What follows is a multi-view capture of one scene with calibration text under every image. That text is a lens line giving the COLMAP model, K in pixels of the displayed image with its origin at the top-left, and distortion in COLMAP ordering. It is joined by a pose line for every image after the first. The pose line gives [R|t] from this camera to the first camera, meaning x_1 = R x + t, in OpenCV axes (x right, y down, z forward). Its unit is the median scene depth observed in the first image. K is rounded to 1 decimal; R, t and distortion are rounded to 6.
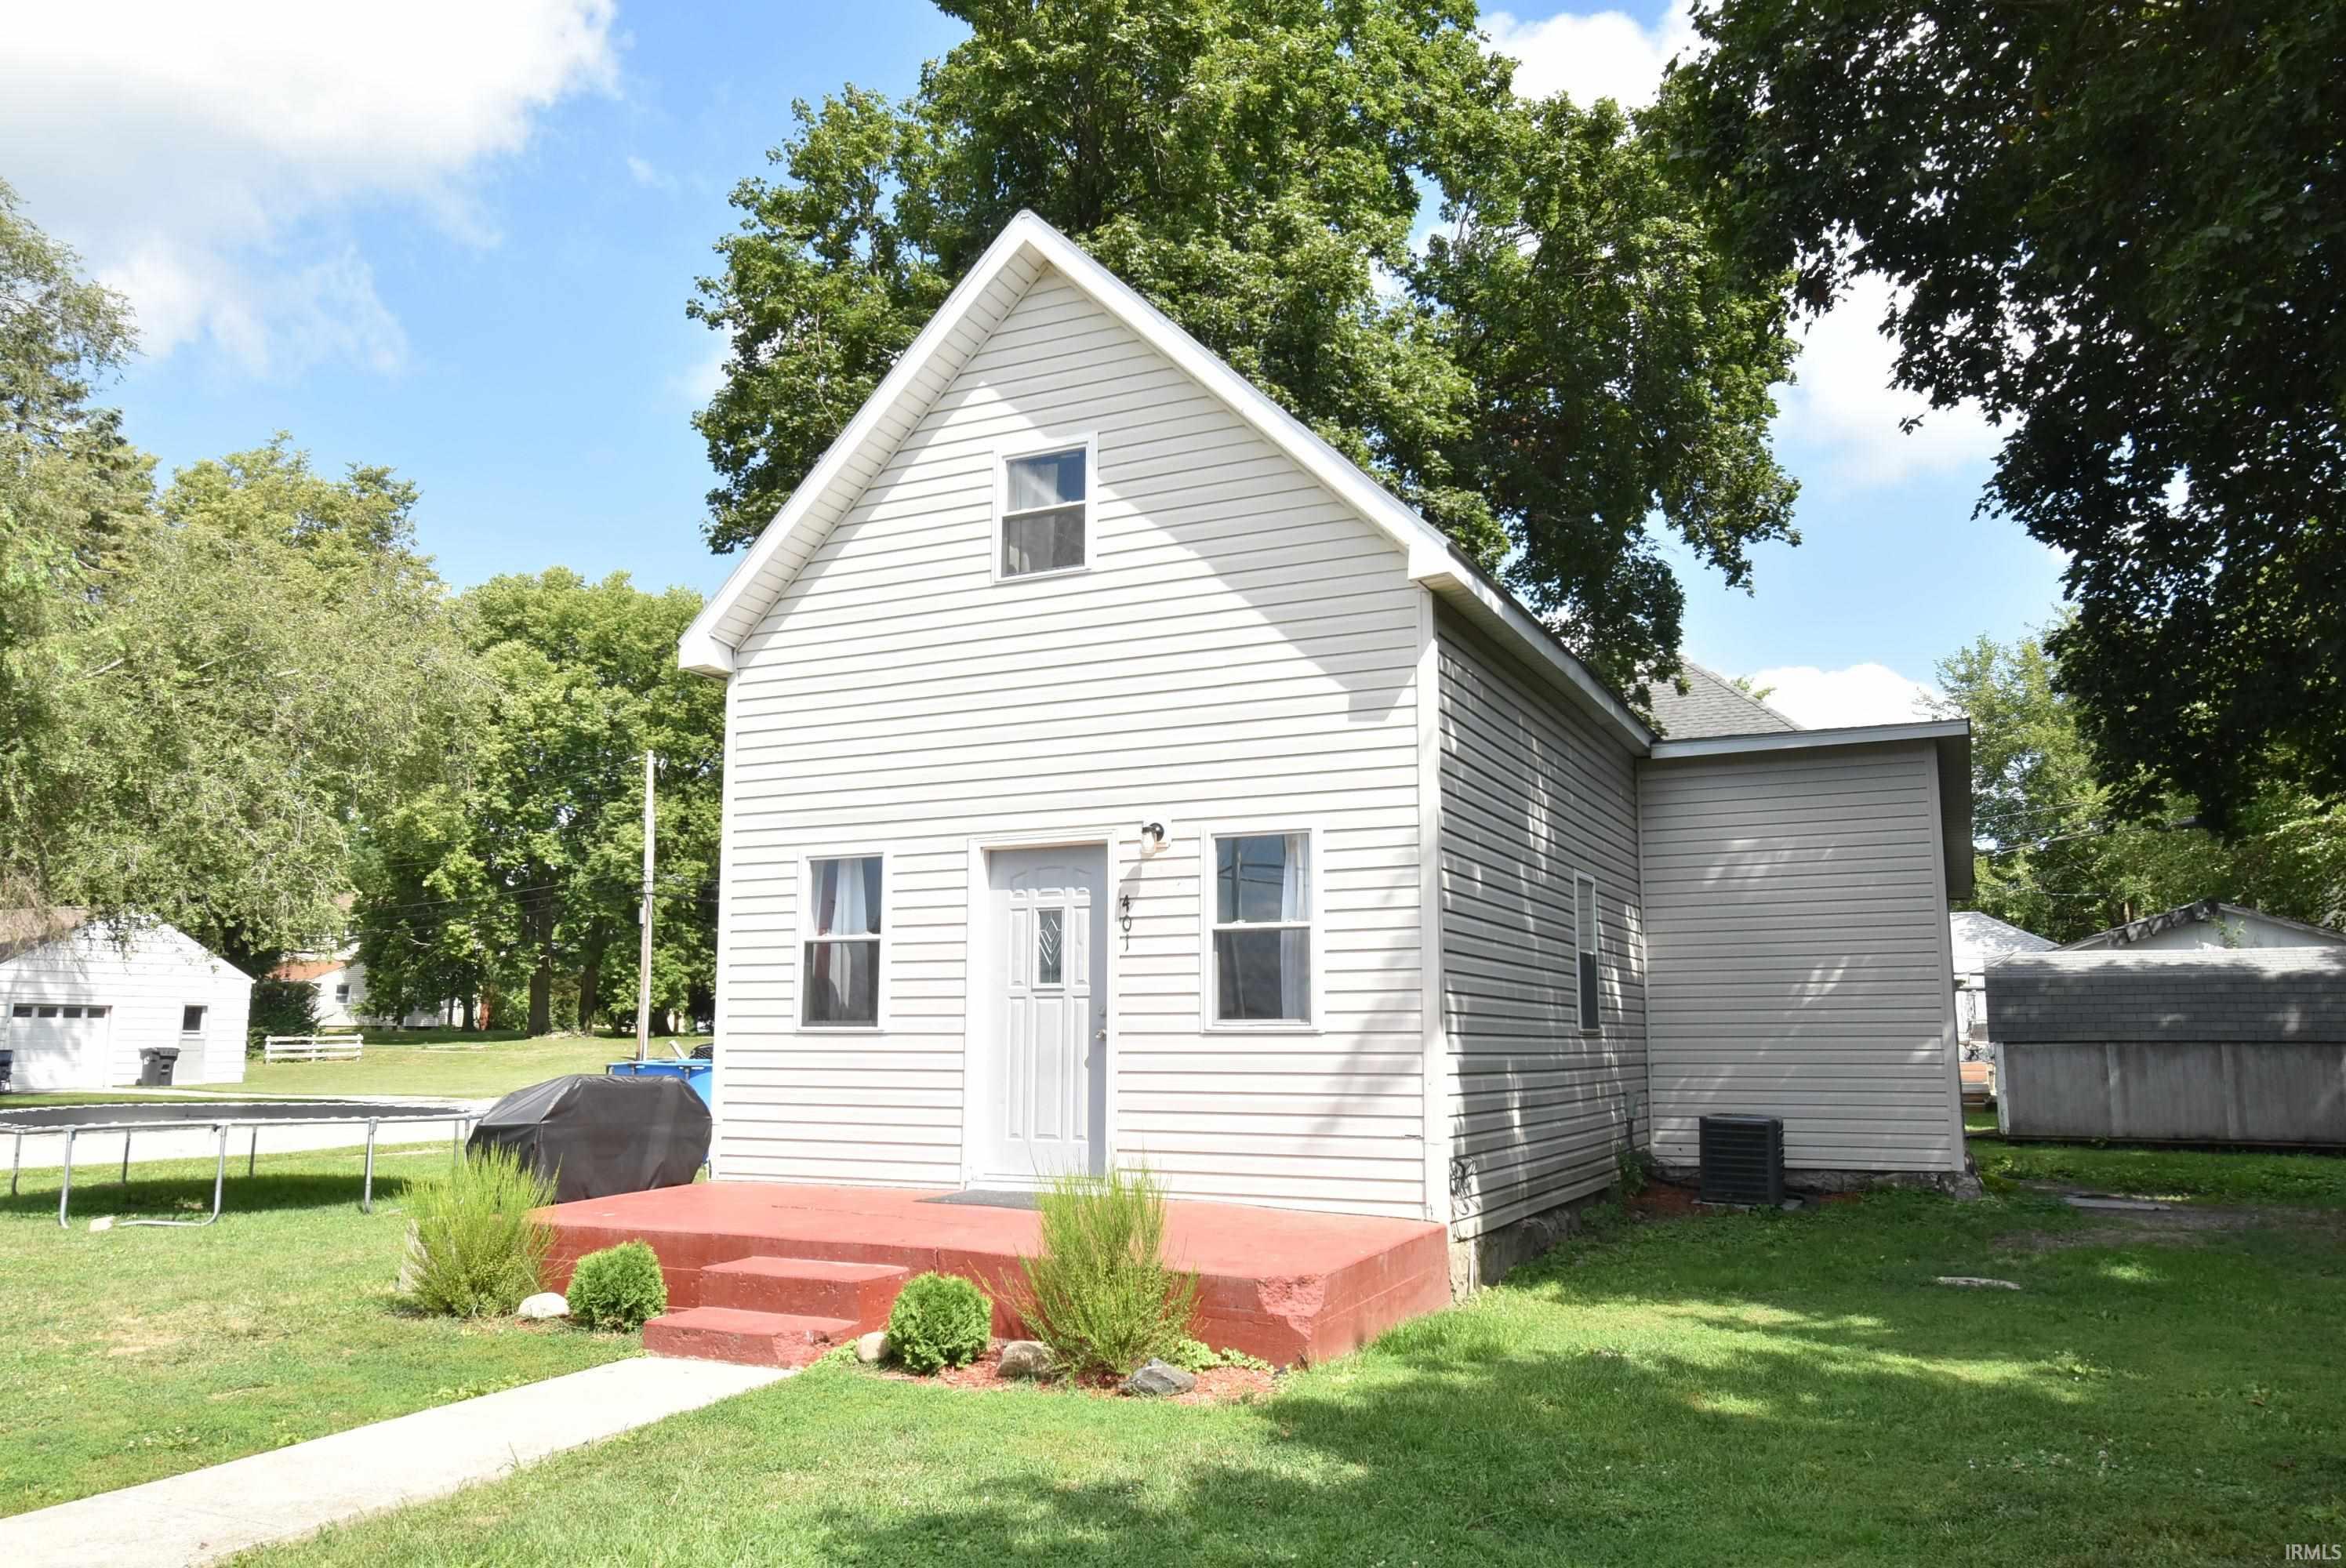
lens RADIAL K [[1691.2, 0, 1173.0], [0, 1691.2, 784.0], [0, 0, 1]] dist [-0.004106, -0.000223]
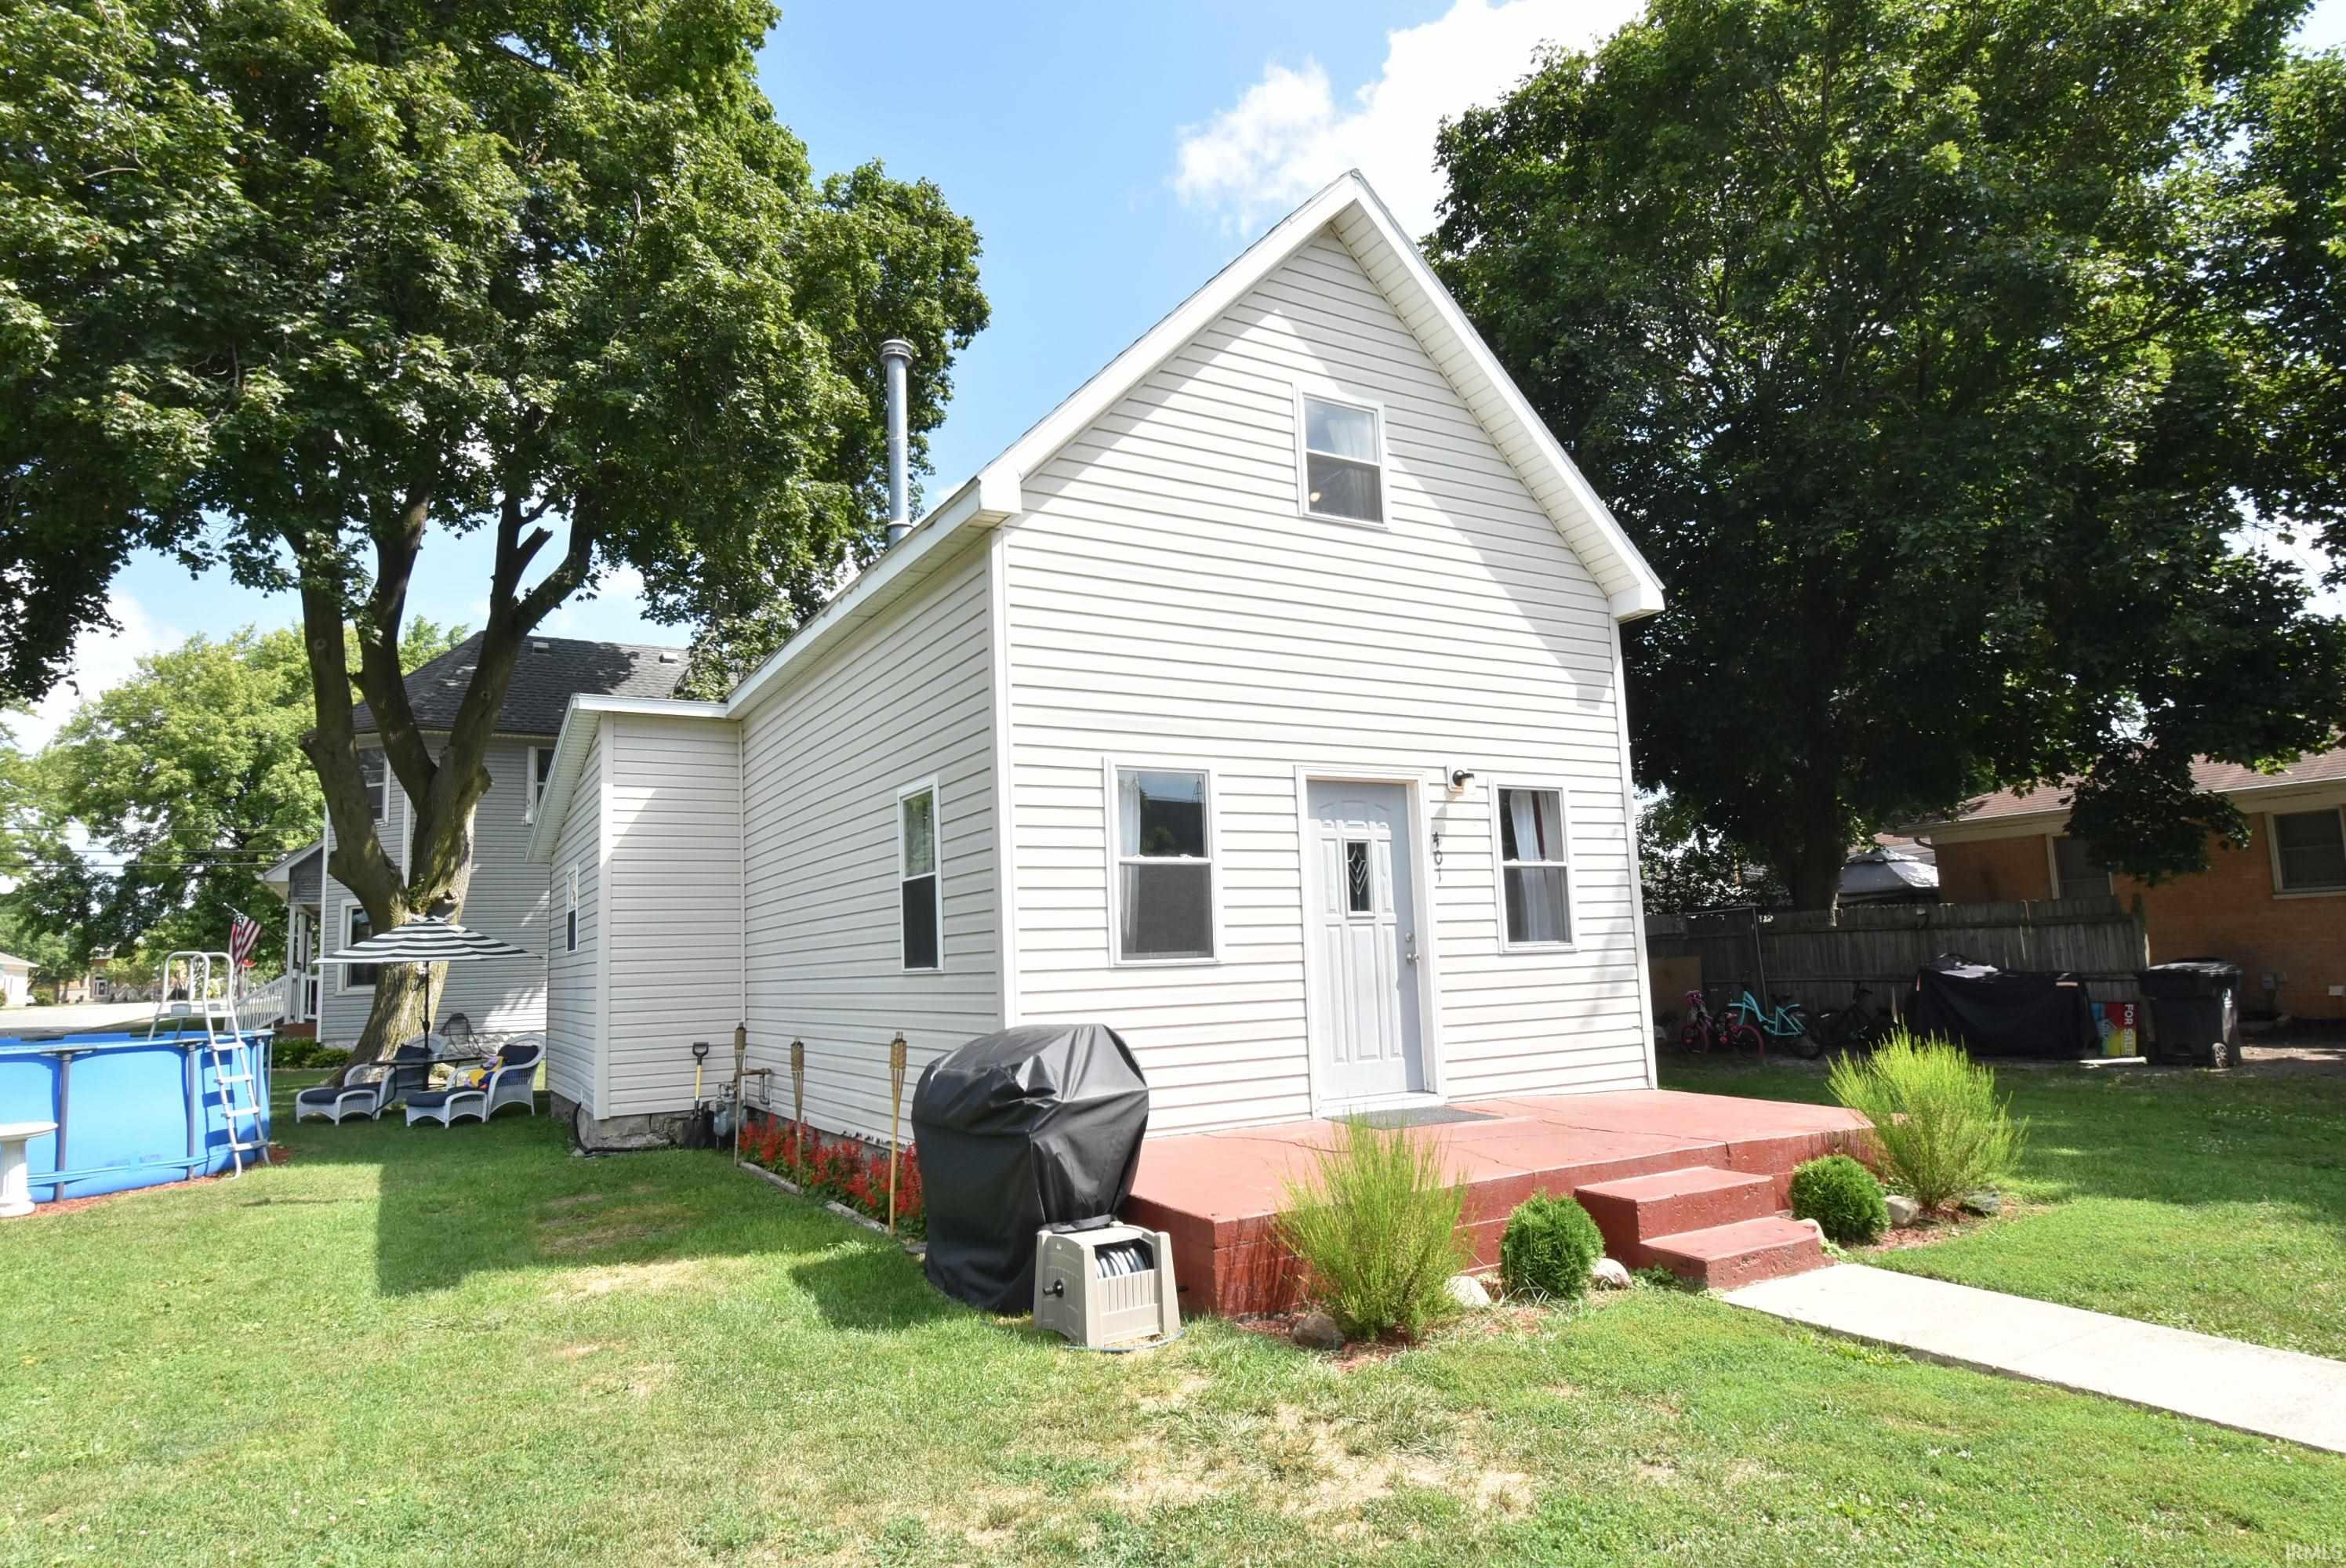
lens RADIAL K [[1350.7, 0, 1184.6], [0, 1350.7, 792.8], [0, 0, 1]] dist [0.001000, -0.000471]
pose [[0.551757, 0.082970, 0.829867, -0.842917], [-0.090848, 0.995097, -0.039087, 0.088312], [-0.829042, -0.053826, 0.556590, 0.635326]]
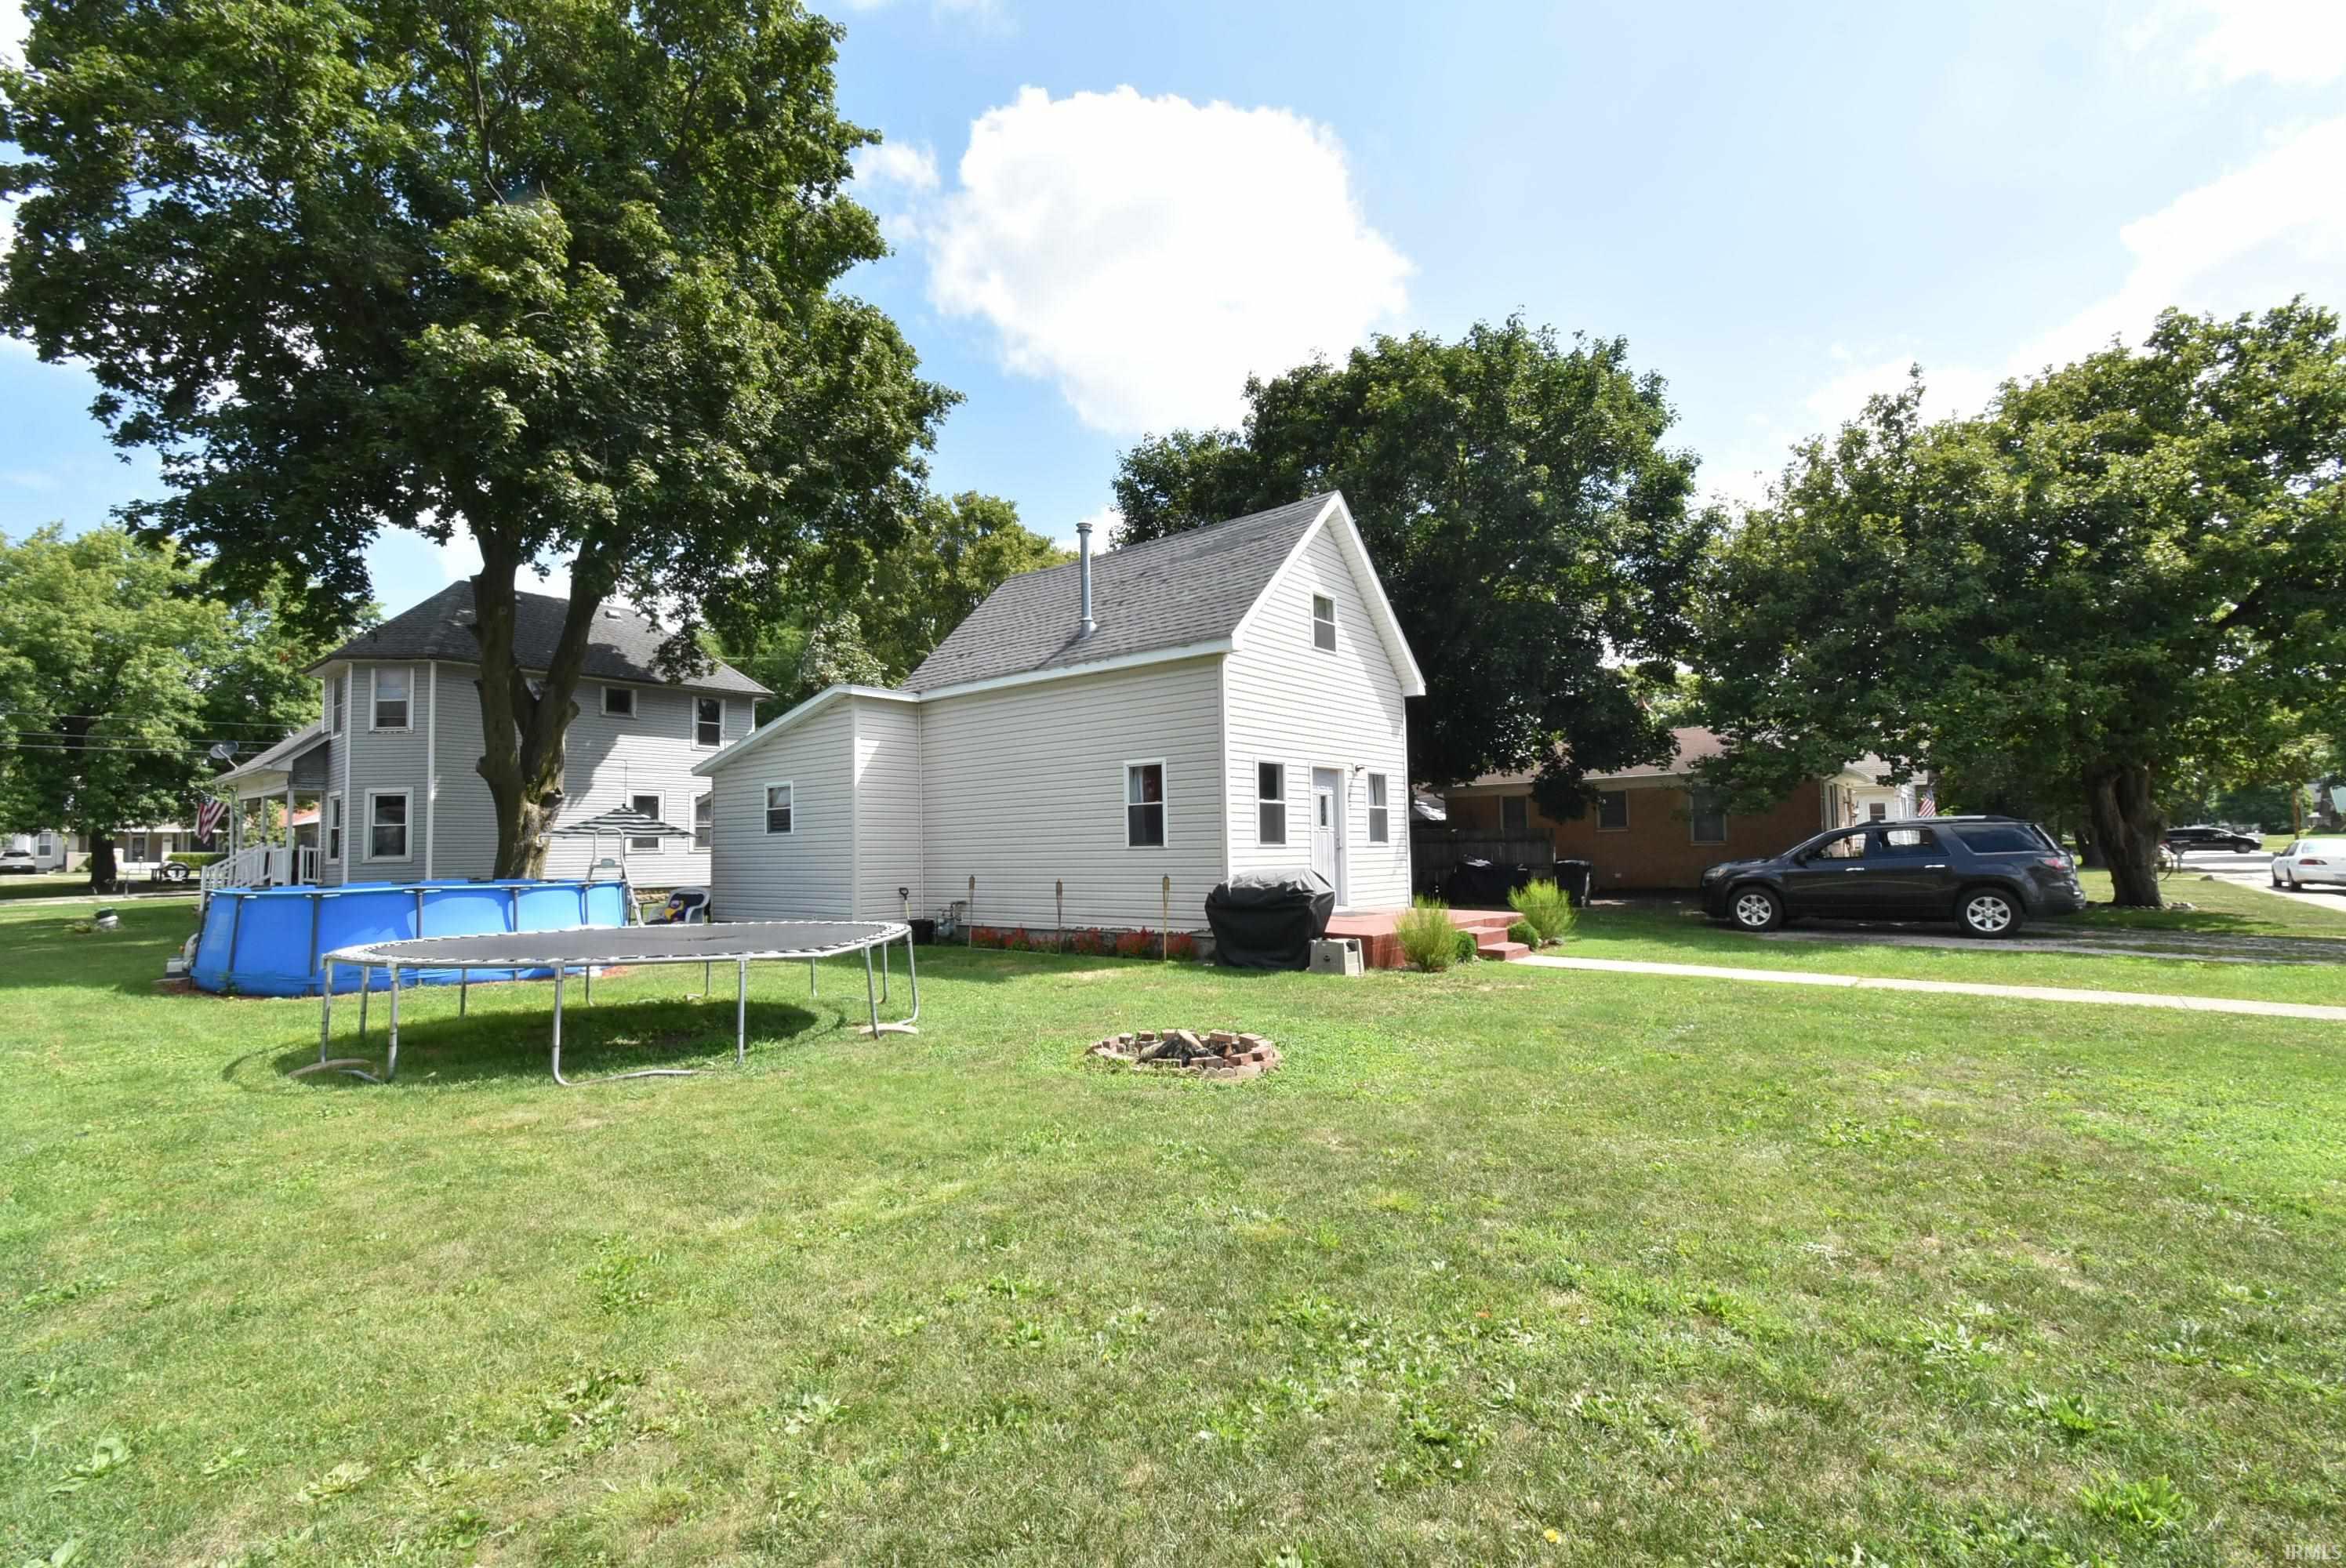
lens RADIAL K [[1030.0, 0, 1198.7], [0, 1030.0, 800.7], [0, 0, 1]] dist [0.002343, 0.000409]
pose [[0.215066, 0.043090, 0.975648, -1.544451], [-0.134013, 0.990877, -0.014221, 0.128219], [-0.967361, -0.127691, 0.218879, 0.867173]]
